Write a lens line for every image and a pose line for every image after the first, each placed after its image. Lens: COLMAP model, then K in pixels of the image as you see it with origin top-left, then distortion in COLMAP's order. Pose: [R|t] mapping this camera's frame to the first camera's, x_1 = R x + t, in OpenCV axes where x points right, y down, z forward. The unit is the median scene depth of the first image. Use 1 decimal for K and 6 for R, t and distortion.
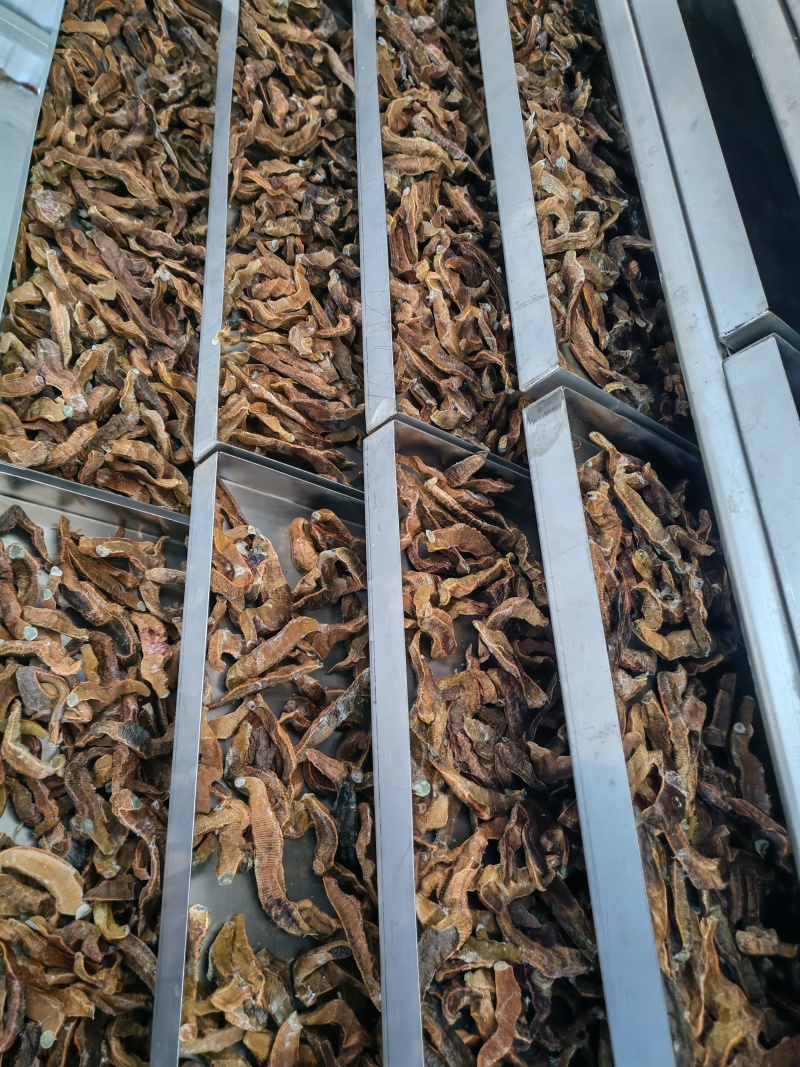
lens RADIAL K [[840.6, 0, 402.5], [0, 840.6, 516.1], [0, 0, 1]] dist [-0.004979, 0.010200]
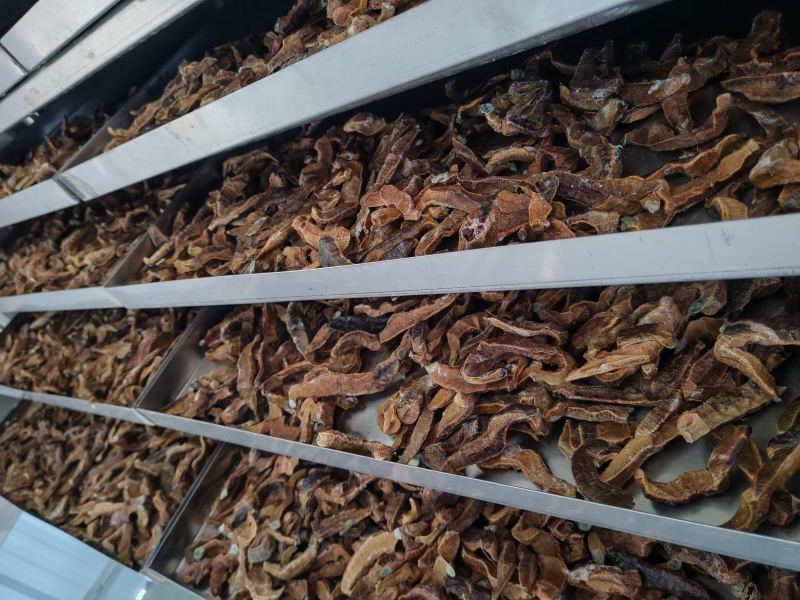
lens RADIAL K [[630.3, 0, 400.0], [0, 630.3, 300.0], [0, 0, 1]] dist [-0.004979, 0.010200]
pose [[0.004543, -0.999682, -0.024792, -0.005483], [0.962901, 0.011063, -0.269627, 0.682549], [0.269815, -0.022647, 0.962646, 0.089545]]
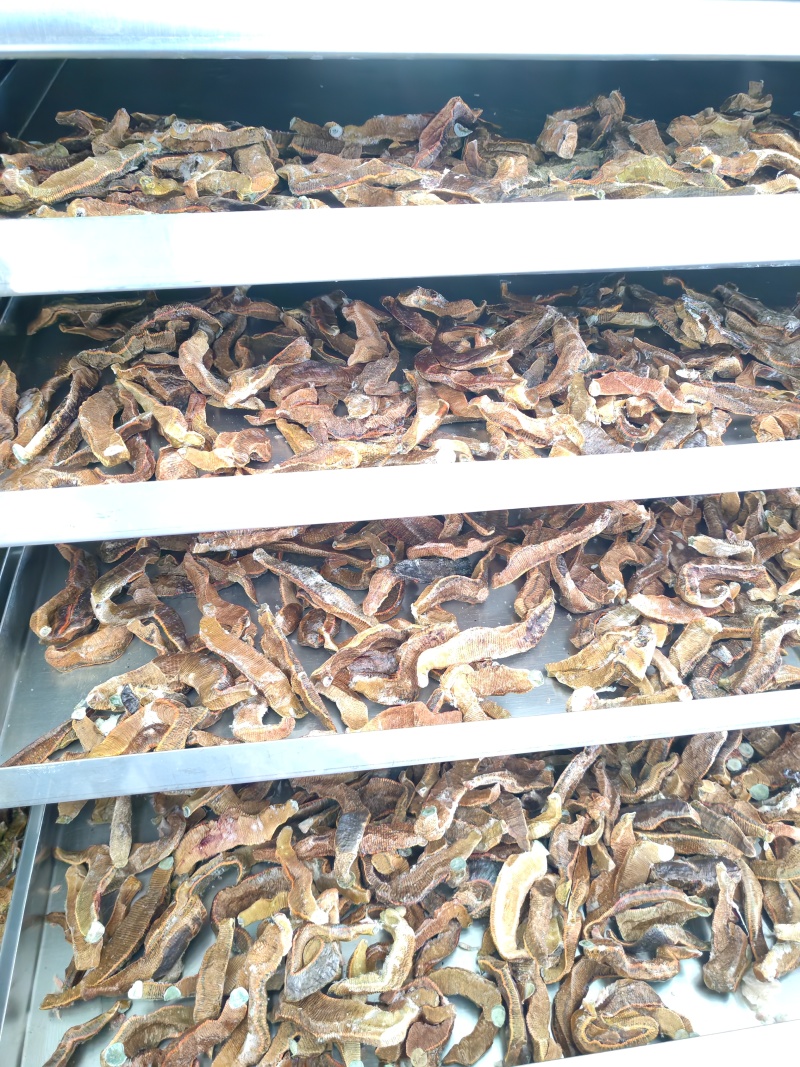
lens RADIAL K [[840.6, 0, 402.5], [0, 840.6, 516.1], [0, 0, 1]] dist [-0.004979, 0.010200]
pose [[-0.038976, -0.990518, 0.131735, -0.127427], [0.840136, 0.038890, 0.540980, -0.156732], [-0.540974, 0.131761, 0.830654, 0.255413]]
